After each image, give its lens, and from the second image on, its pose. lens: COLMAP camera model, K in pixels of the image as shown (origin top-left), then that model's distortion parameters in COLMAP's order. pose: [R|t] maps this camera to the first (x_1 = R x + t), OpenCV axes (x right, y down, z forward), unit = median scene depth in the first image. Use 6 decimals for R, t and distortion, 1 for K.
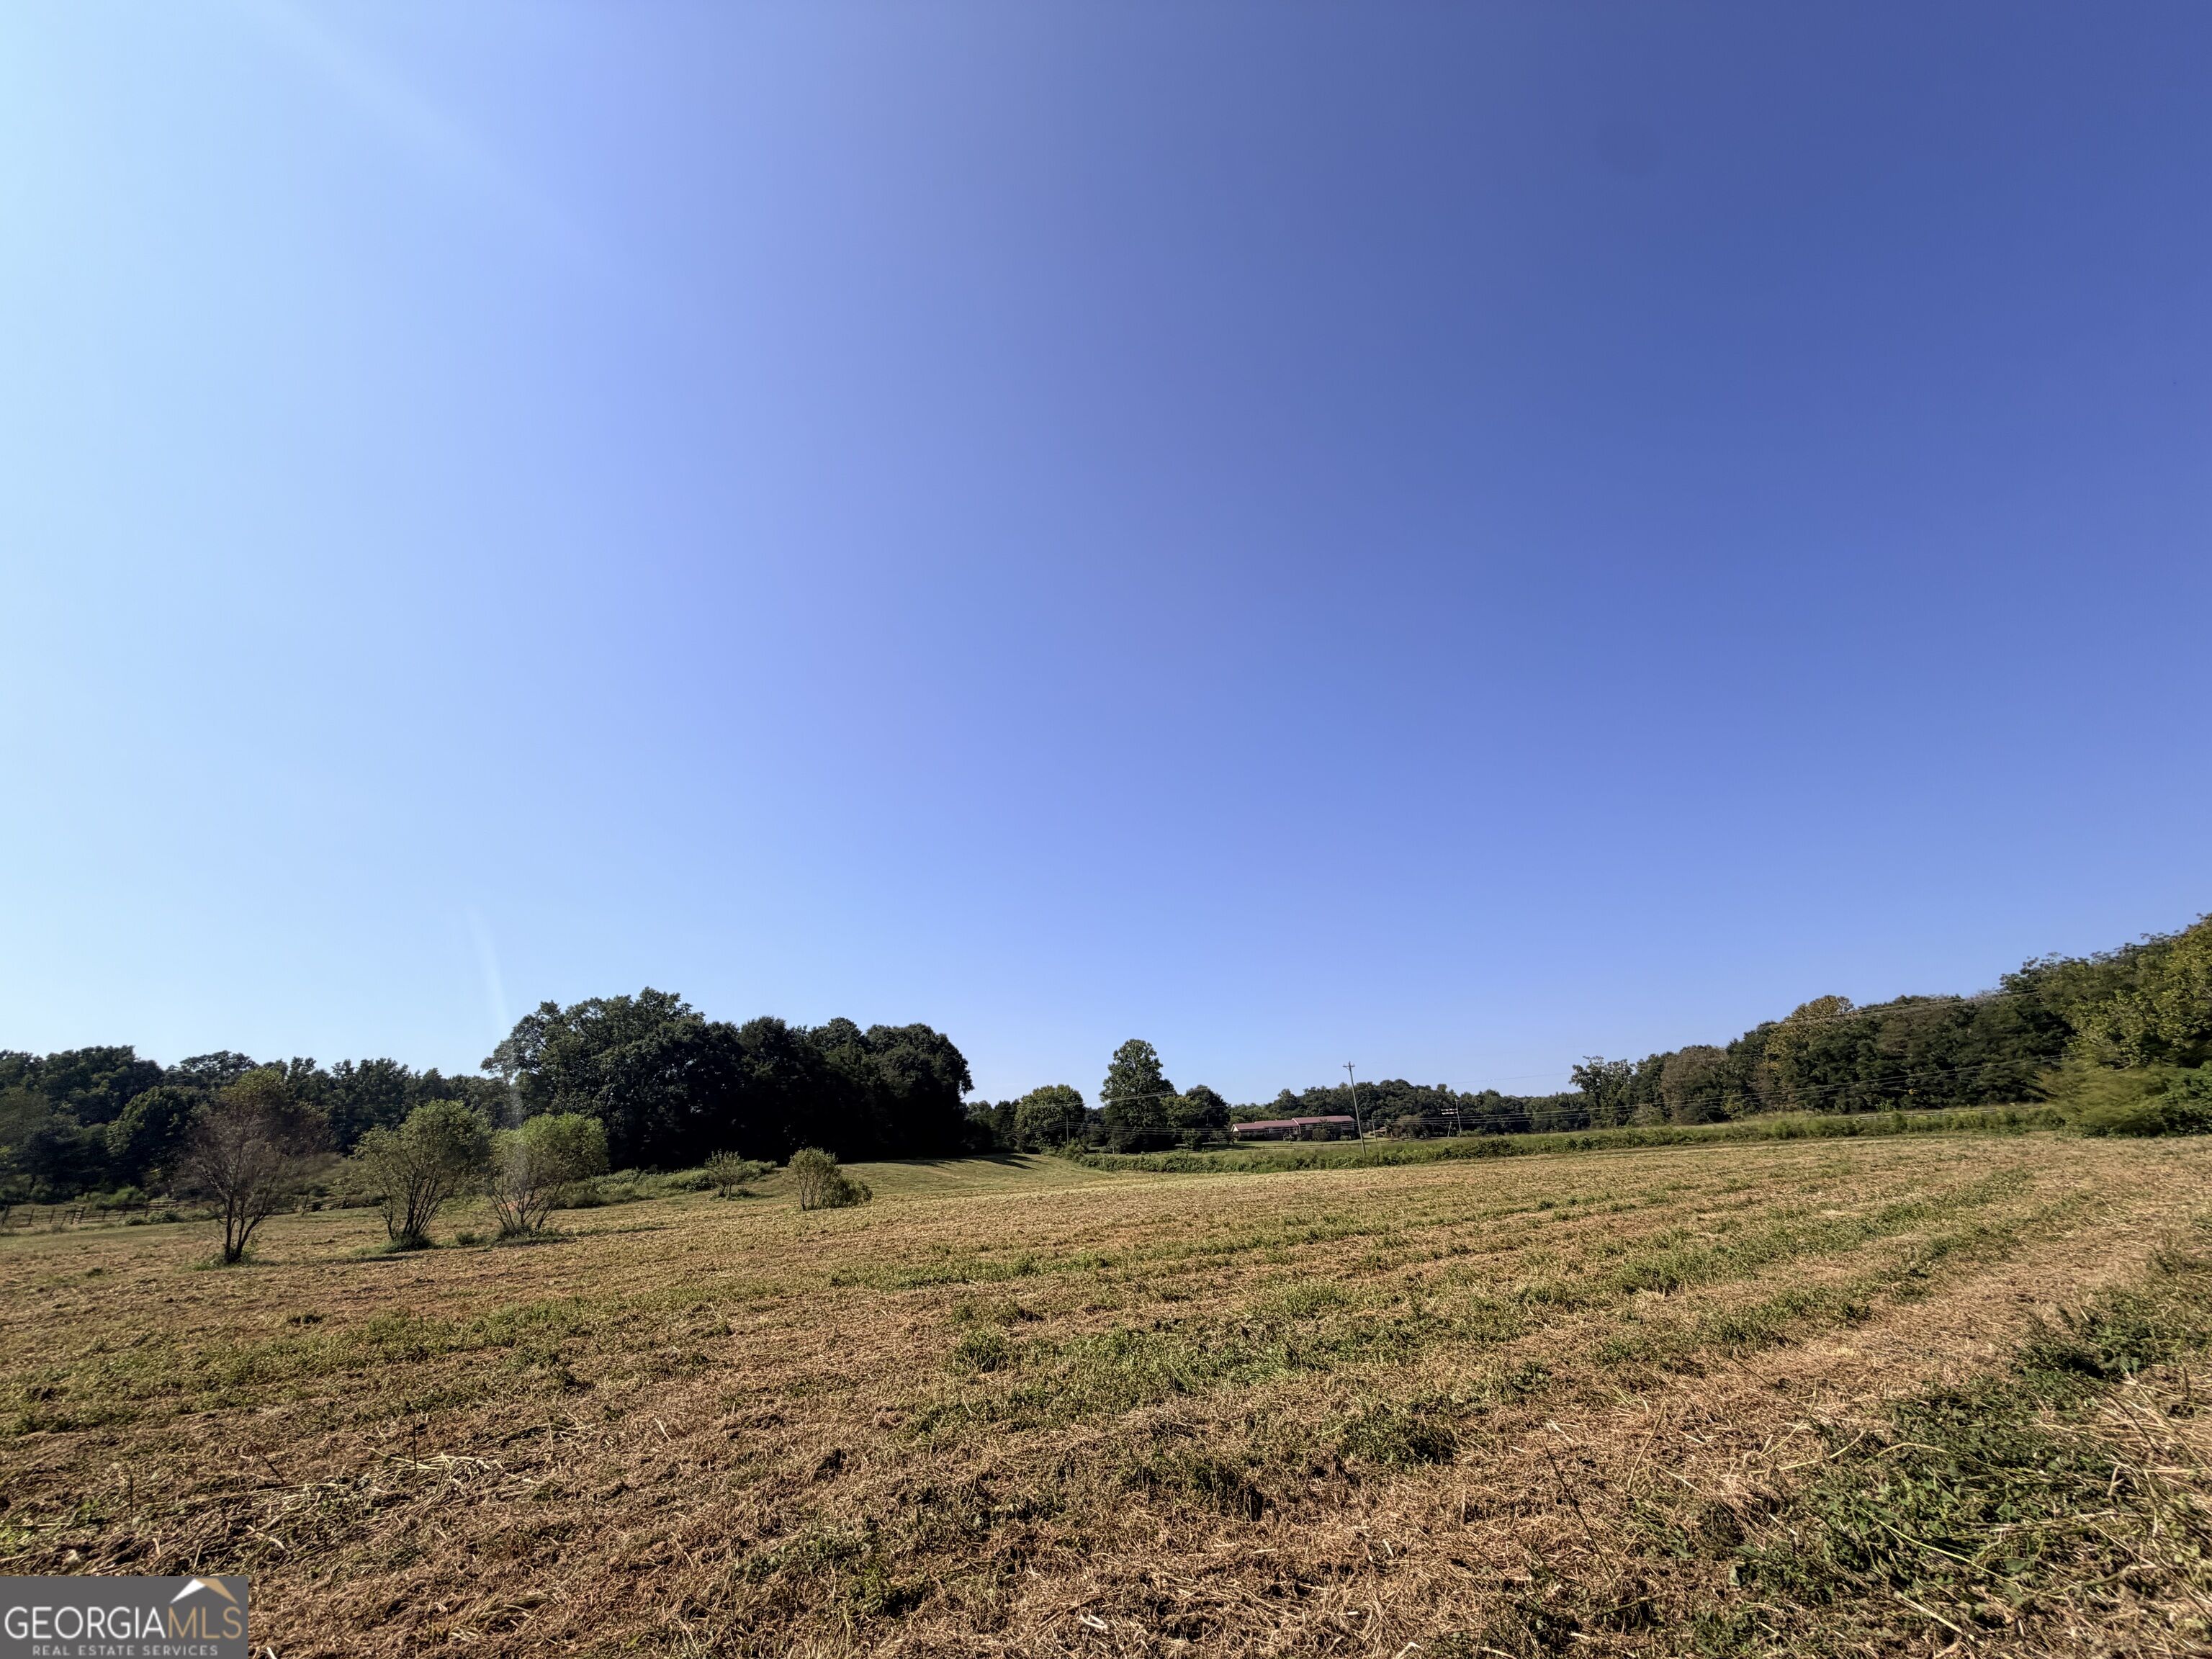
lens RADIAL K [[883.1, 0, 1106.0], [0, 883.1, 829.5], [0, 0, 1]] dist [0.001668, -0.000062]
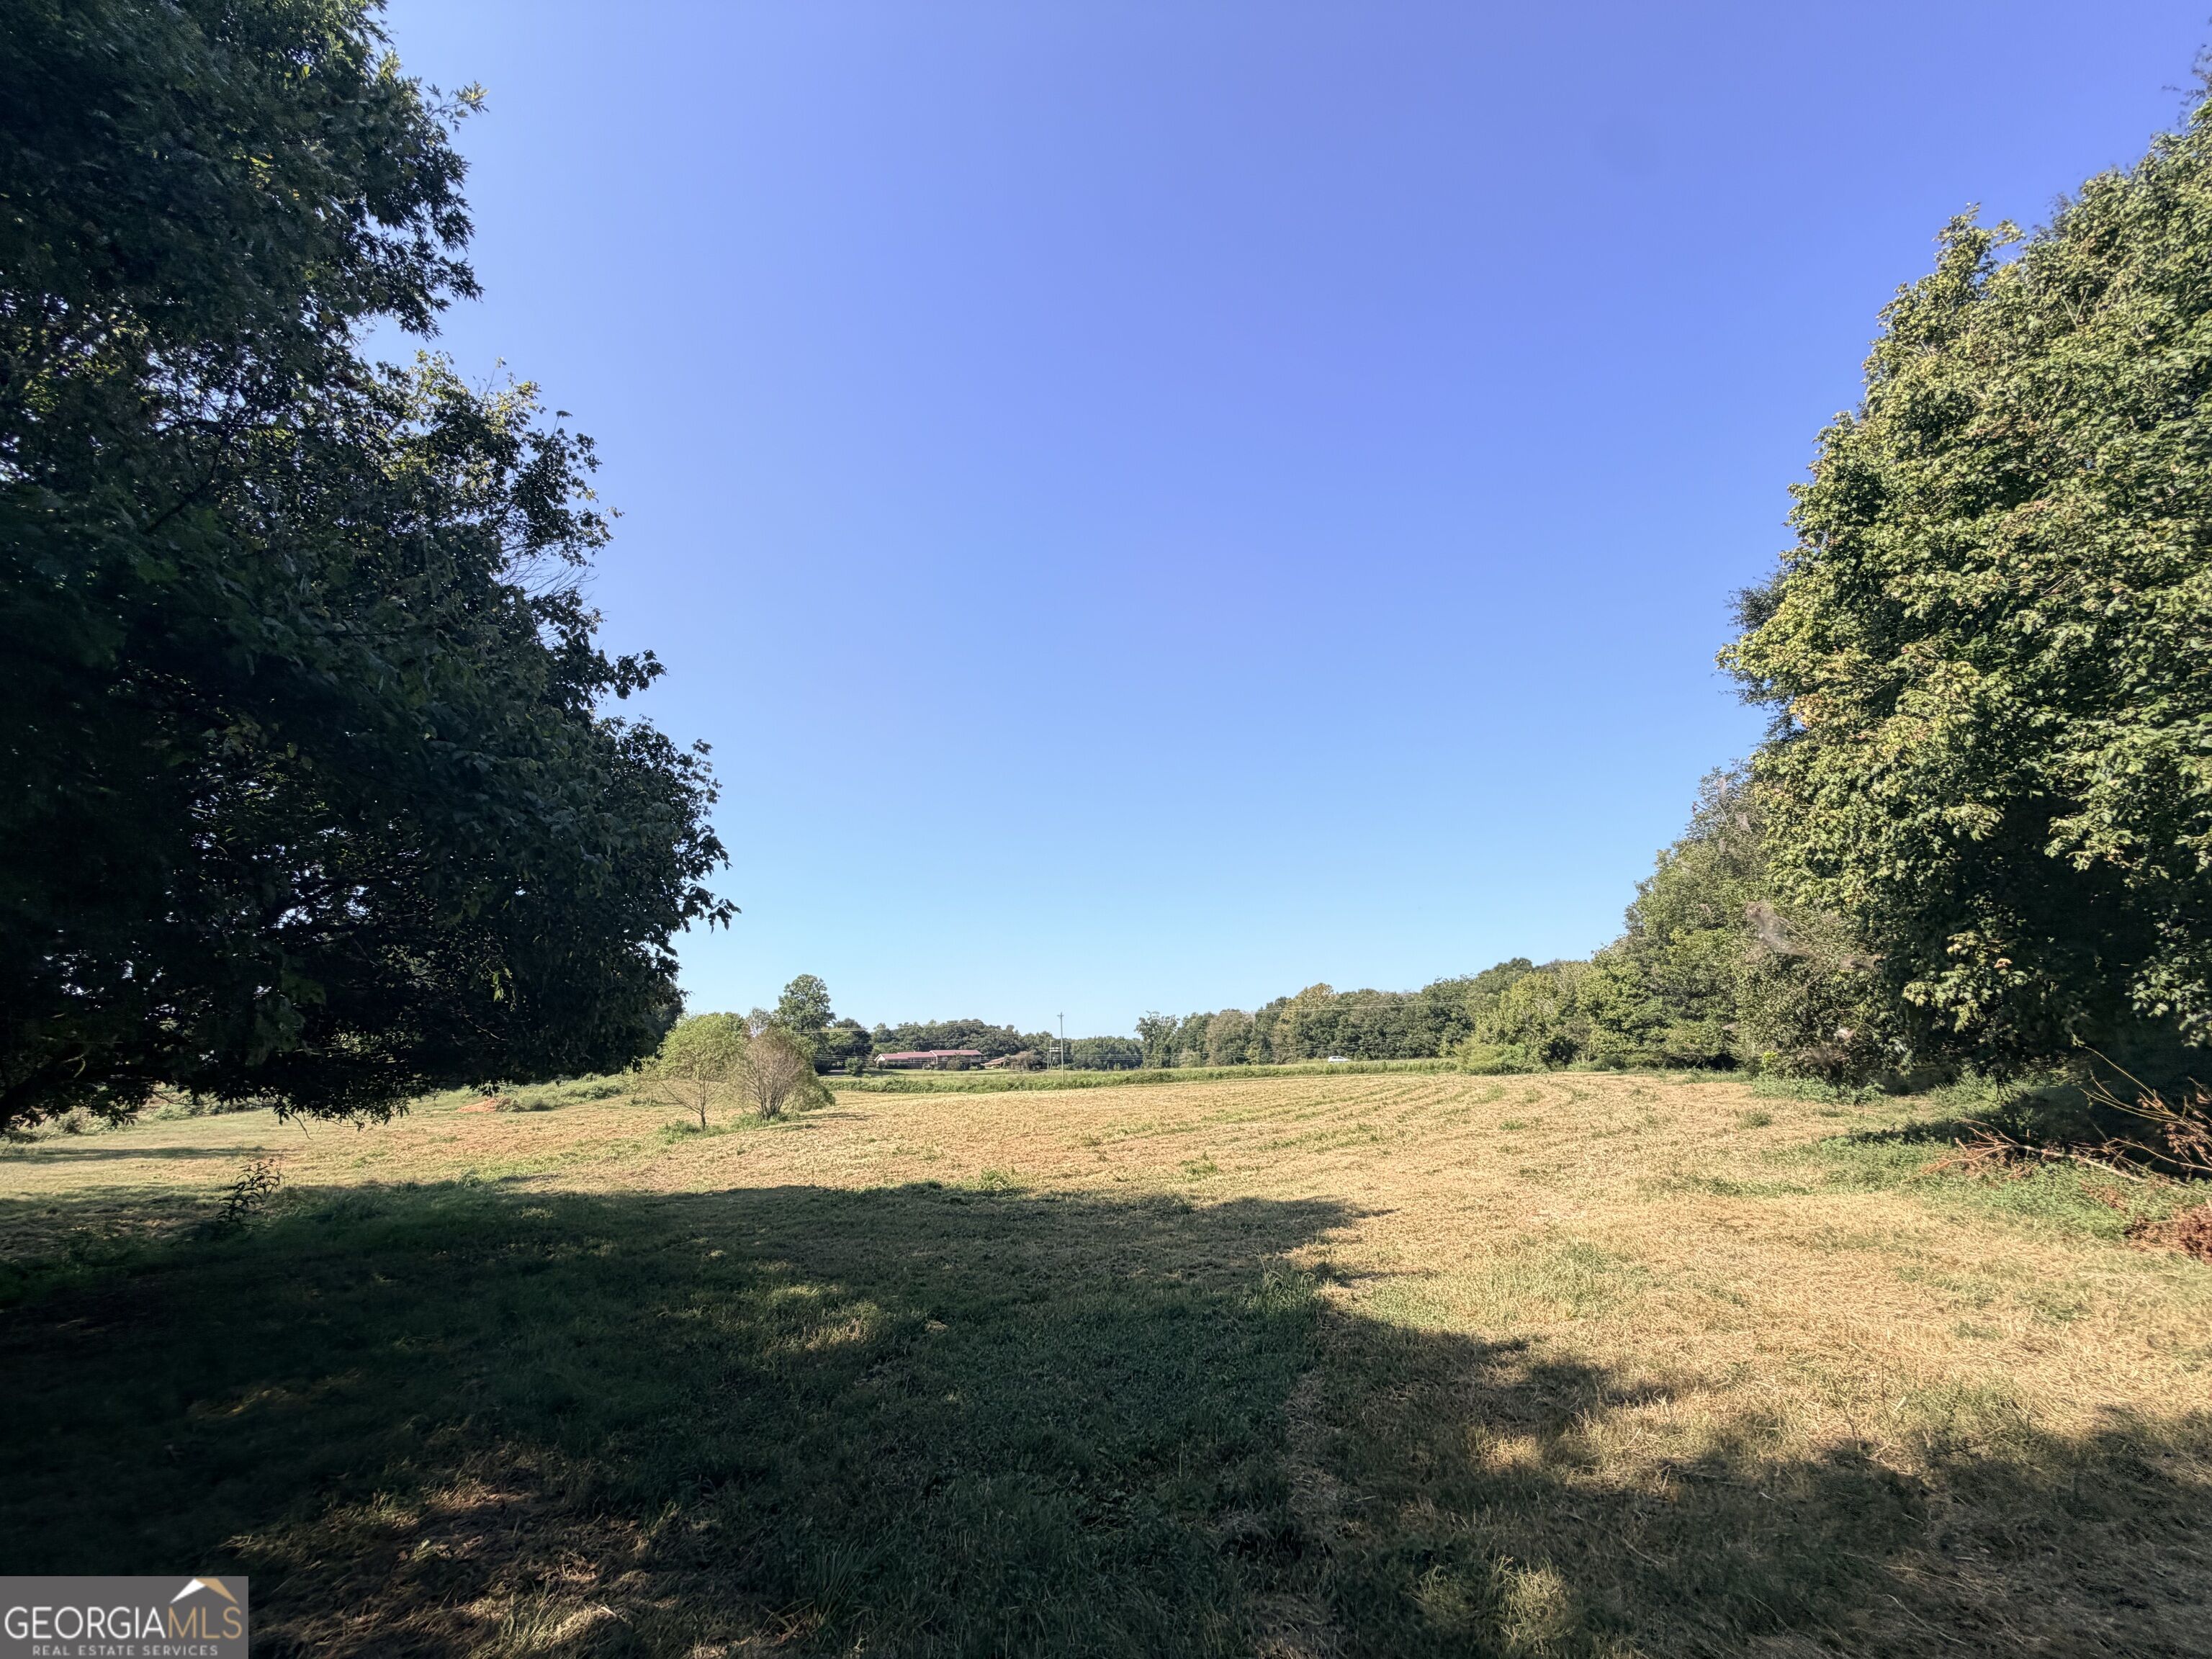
lens RADIAL K [[883.1, 0, 1106.0], [0, 883.1, 829.5], [0, 0, 1]] dist [0.001668, -0.000062]
pose [[0.873419, 0.149641, 0.463408, -0.210498], [-0.182042, 0.982955, 0.025697, -0.036610], [-0.451664, -0.106805, 0.885772, -0.121030]]
